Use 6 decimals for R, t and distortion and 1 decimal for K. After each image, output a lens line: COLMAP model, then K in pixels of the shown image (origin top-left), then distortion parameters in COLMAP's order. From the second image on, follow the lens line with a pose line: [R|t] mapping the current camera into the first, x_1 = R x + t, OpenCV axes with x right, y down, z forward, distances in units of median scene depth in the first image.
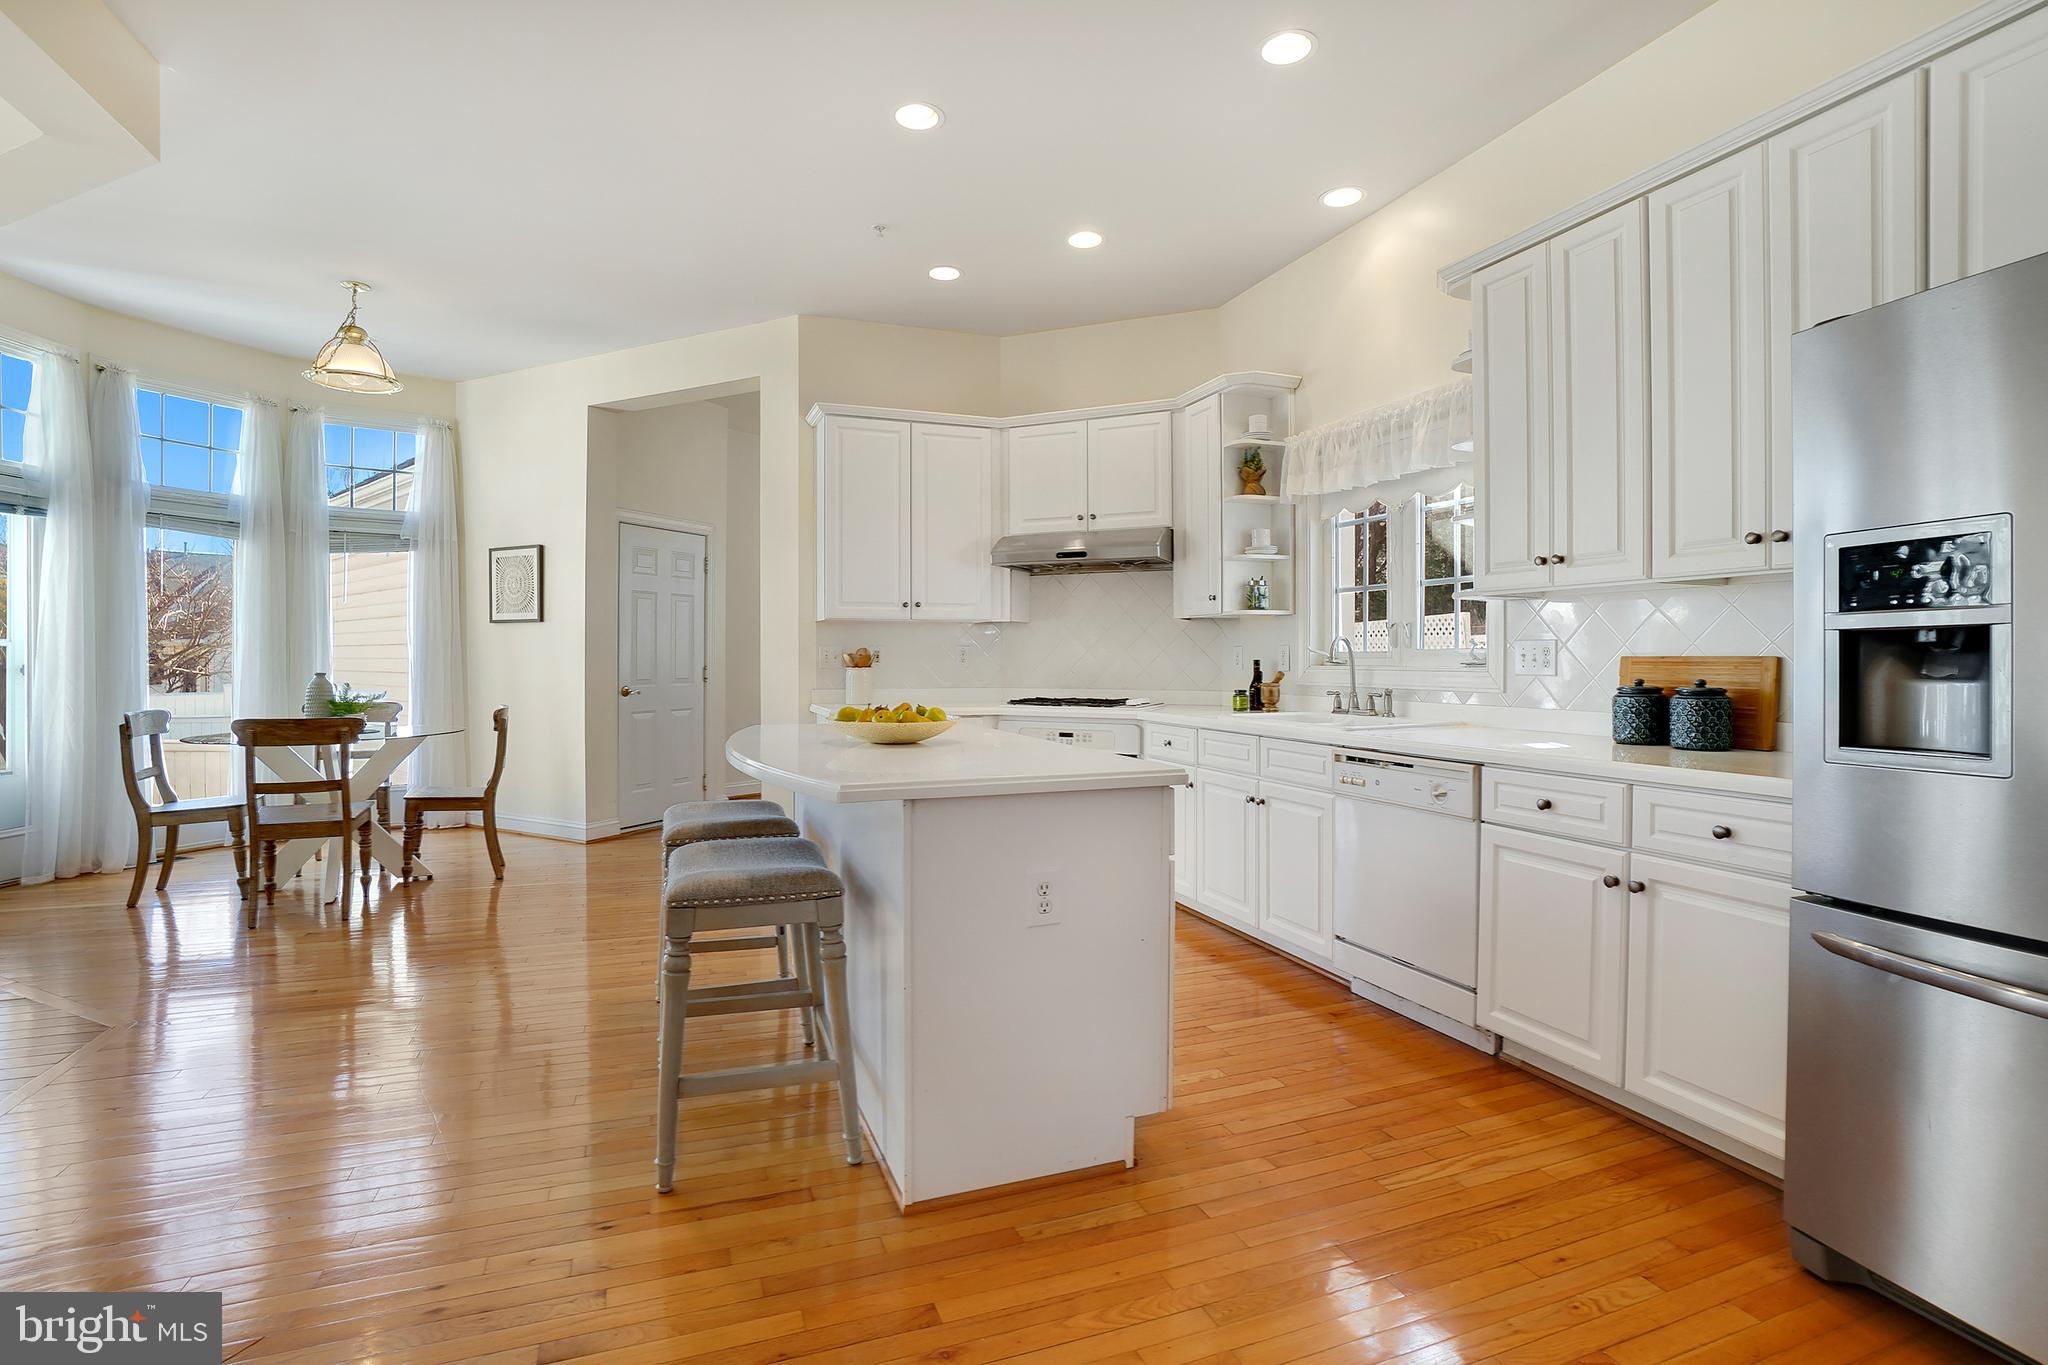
lens RADIAL K [[1023.5, 0, 1009.4], [0, 1023.5, 647.2], [0, 0, 1]] dist [-0.018368, 0.000113]
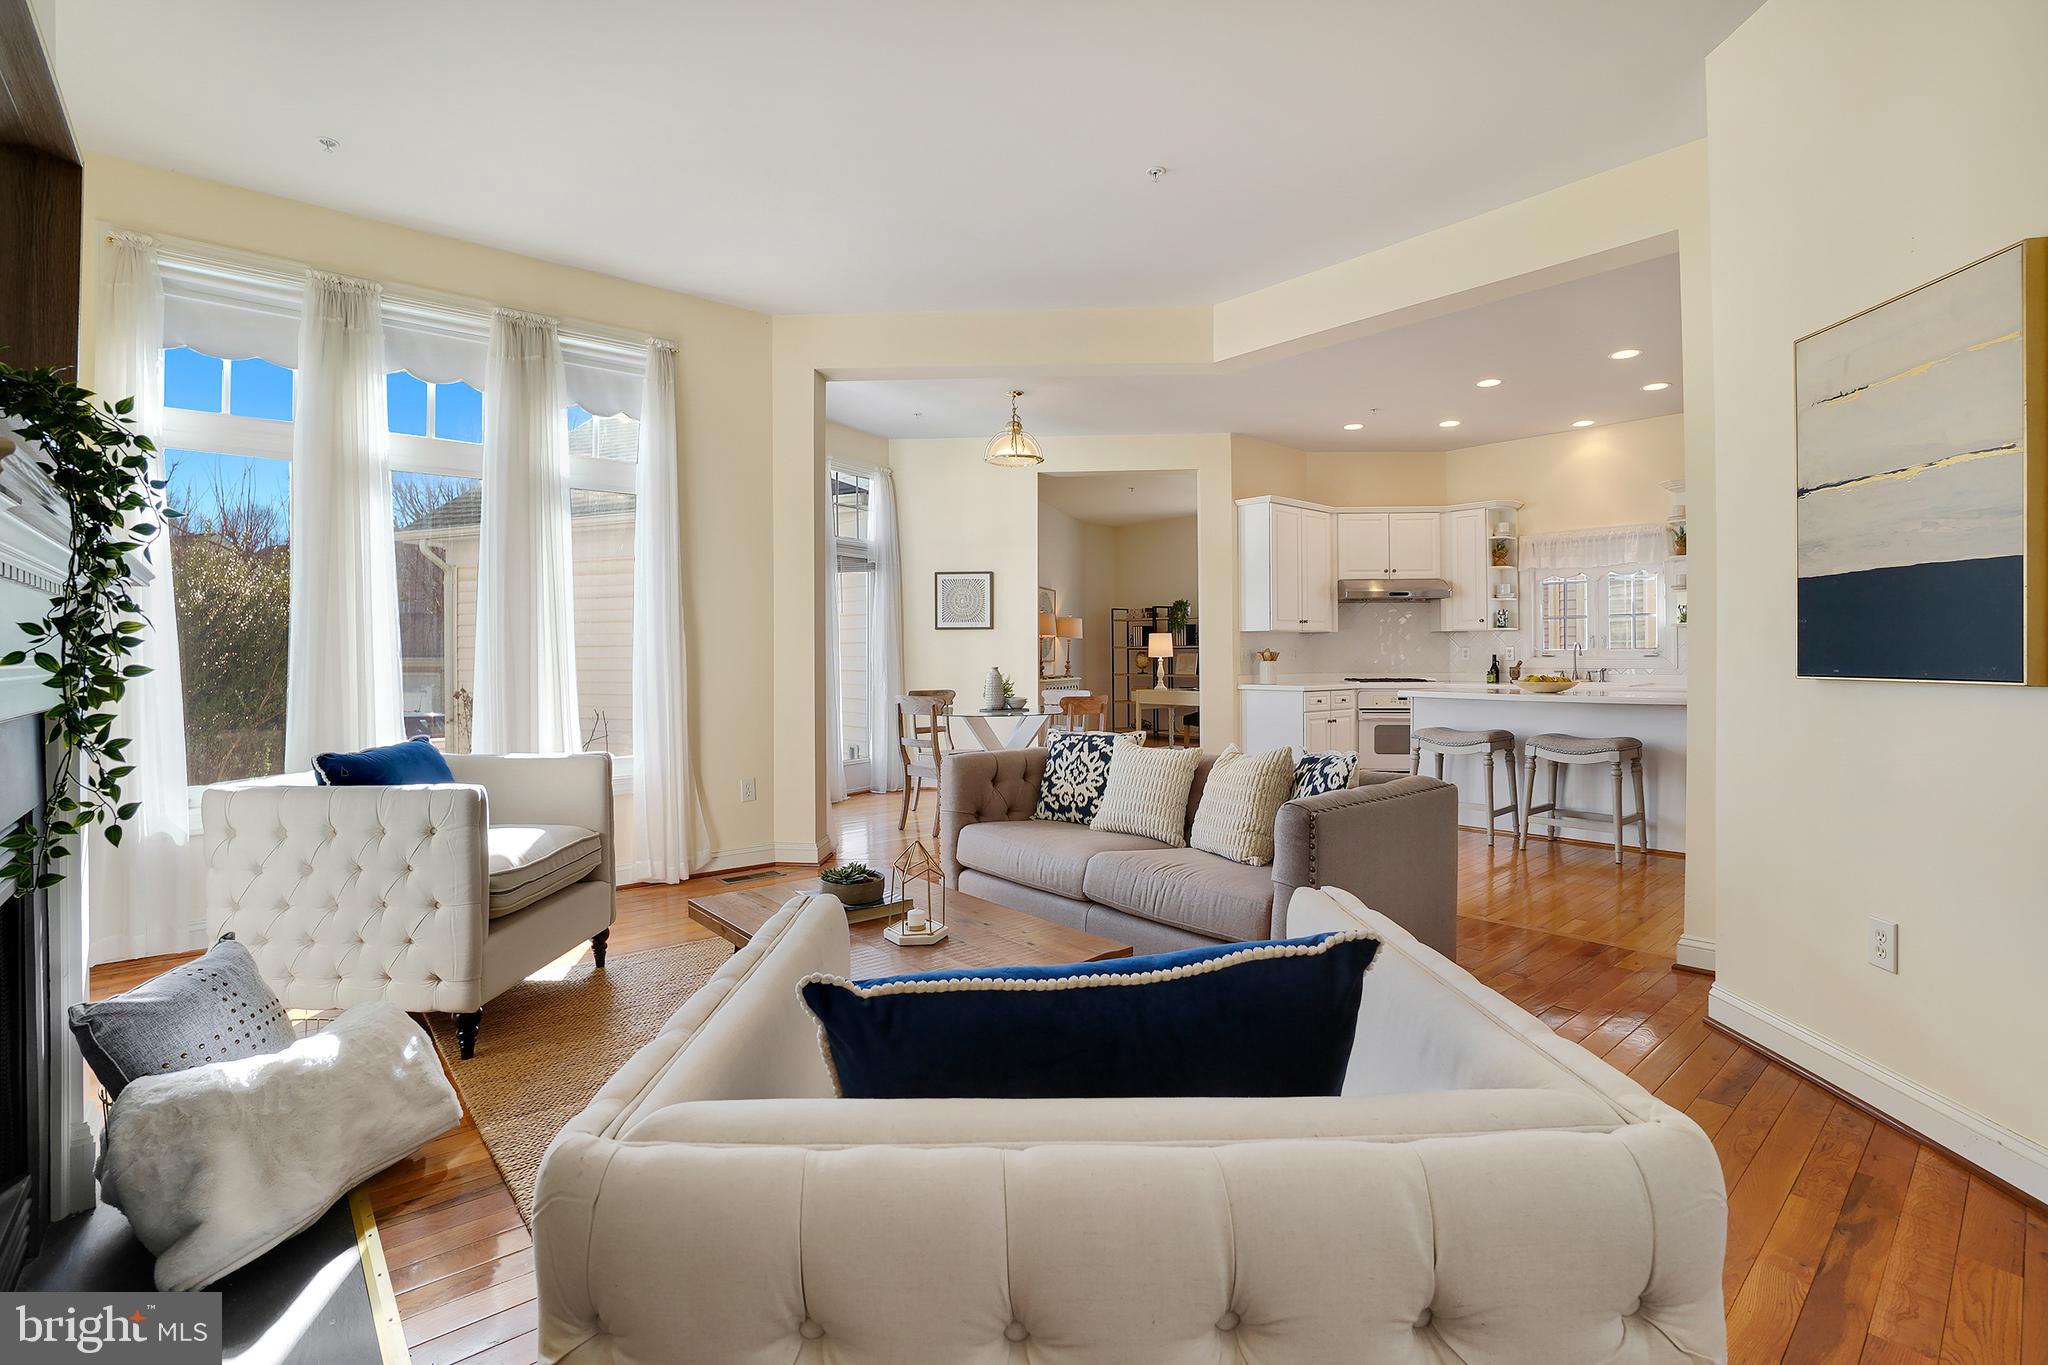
lens RADIAL K [[1023.5, 0, 1009.4], [0, 1023.5, 647.2], [0, 0, 1]] dist [-0.018368, 0.000113]
pose [[0.914493, -0.000515, 0.404601, -1.319616], [-0.000443, 0.999997, 0.002275, -0.004957], [-0.404601, -0.002260, 0.914491, -0.330198]]
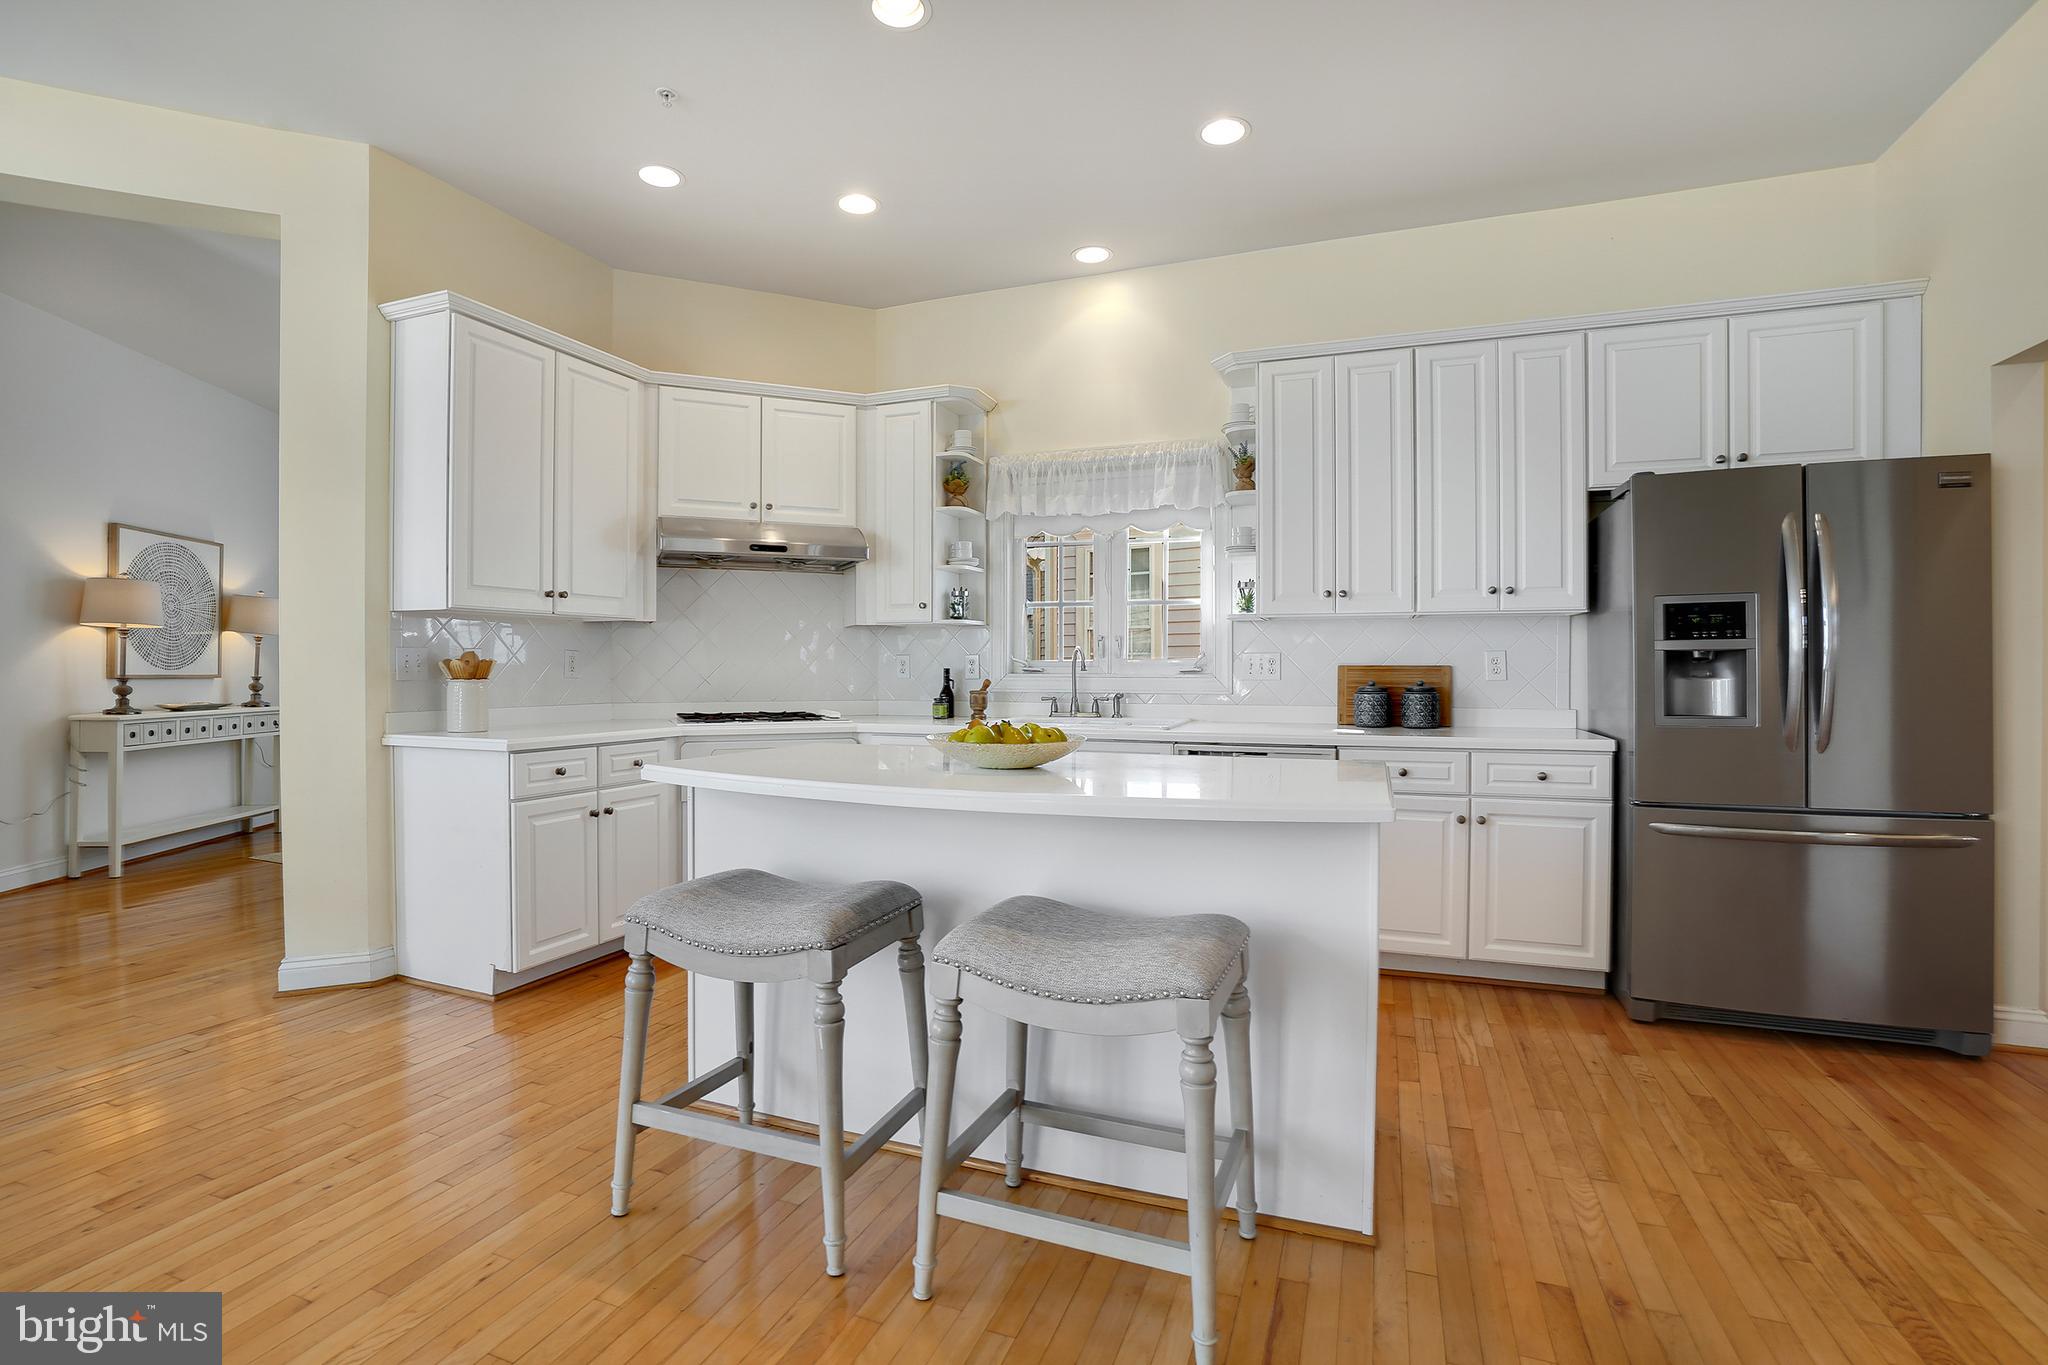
lens RADIAL K [[977.0, 0, 1024.0], [0, 977.0, 682.5], [0, 0, 1]] dist [-0.029234, 0.000121]
pose [[0.641628, -0.008827, 0.766965, -0.468633], [-0.009602, 0.999763, 0.019539, 0.006731], [-0.766956, -0.019902, 0.641391, 0.315234]]
